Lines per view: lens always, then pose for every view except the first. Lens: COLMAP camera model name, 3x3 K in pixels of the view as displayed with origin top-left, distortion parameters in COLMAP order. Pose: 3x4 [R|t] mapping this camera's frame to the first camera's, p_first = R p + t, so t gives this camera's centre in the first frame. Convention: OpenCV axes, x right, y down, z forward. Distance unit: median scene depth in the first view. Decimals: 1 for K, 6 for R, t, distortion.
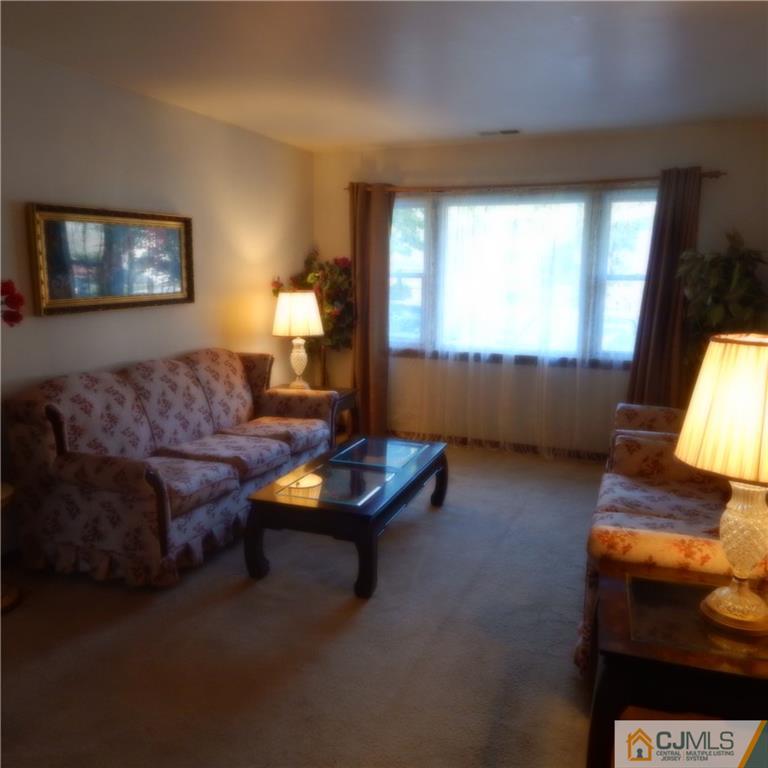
lens RADIAL K [[680.0, 0, 384.0], [0, 680.0, 384.0], [0, 0, 1]] dist [0.001229, -0.008923]
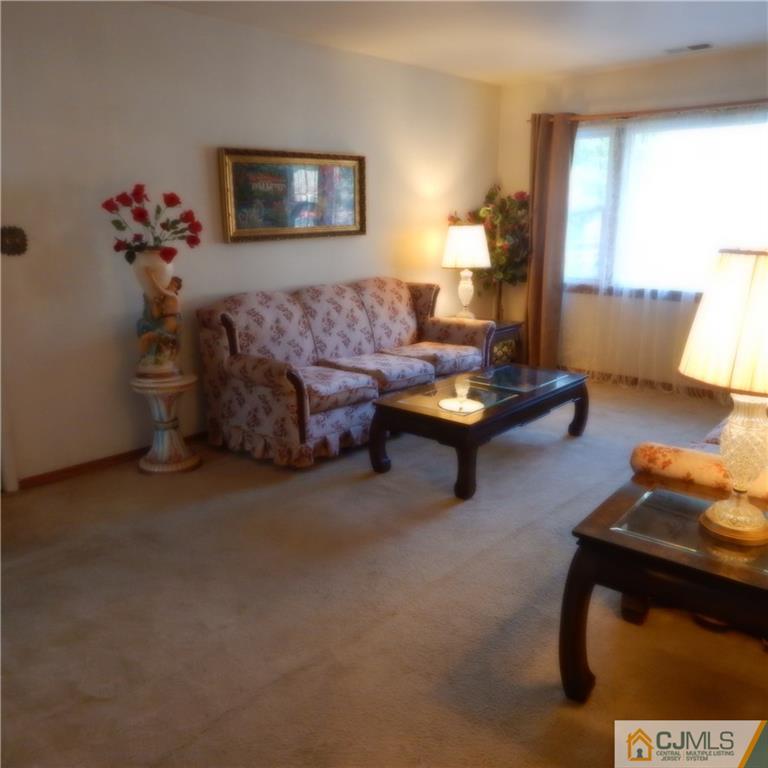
lens RADIAL K [[692.9, 0, 385.2], [0, 692.9, 394.3], [0, 0, 1]] dist [-0.007675, -0.009891]
pose [[0.933512, 0.076399, -0.350311, 0.179353], [-0.045425, 0.994363, 0.095810, 0.032018], [0.355656, -0.073527, 0.931720, -0.065133]]
